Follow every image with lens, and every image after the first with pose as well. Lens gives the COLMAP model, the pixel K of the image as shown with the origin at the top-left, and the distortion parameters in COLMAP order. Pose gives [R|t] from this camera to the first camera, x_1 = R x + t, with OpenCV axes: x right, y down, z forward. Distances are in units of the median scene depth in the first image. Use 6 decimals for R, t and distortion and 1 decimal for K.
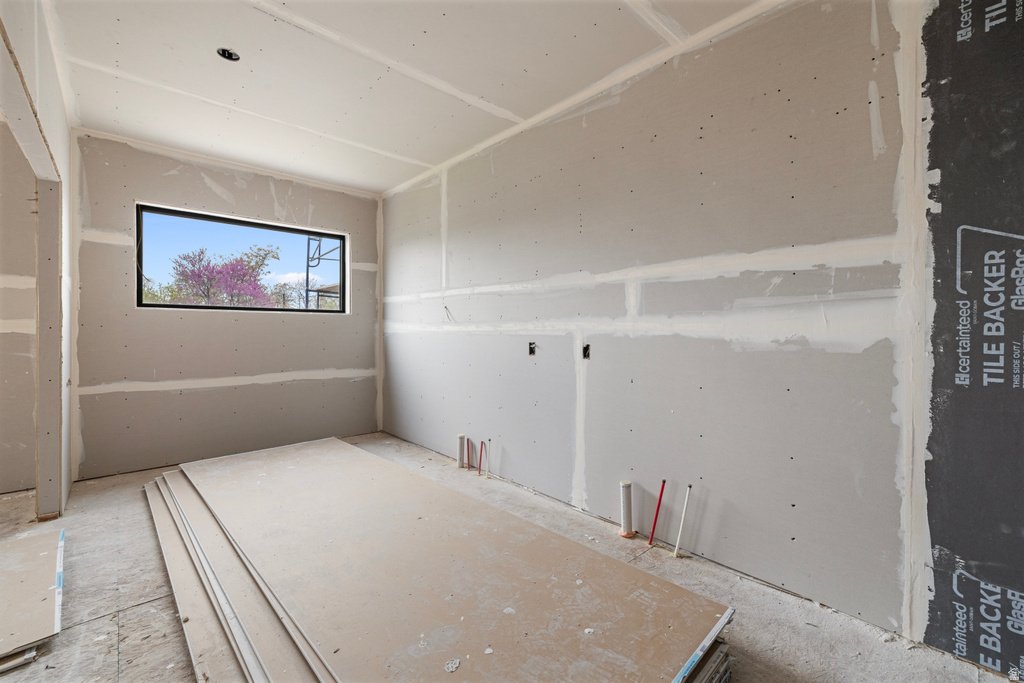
lens RADIAL K [[427.3, 0, 512.5], [0, 427.3, 339.7], [0, 0, 1]] dist [0.001064, -0.000618]
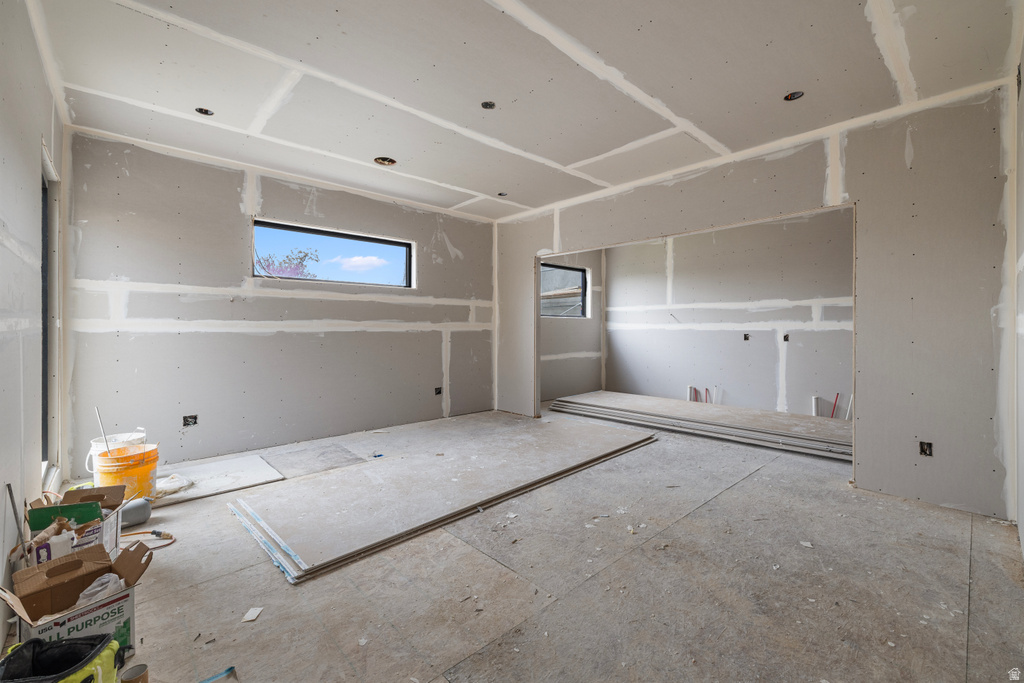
lens RADIAL K [[427.3, 0, 512.3], [0, 427.3, 336.6], [0, 0, 1]] dist [0.001064, -0.000618]
pose [[0.999151, -0.003896, 0.041009, -0.888659], [0.003859, 0.999992, 0.000975, 0.009806], [-0.041013, -0.000816, 0.999158, -0.729201]]
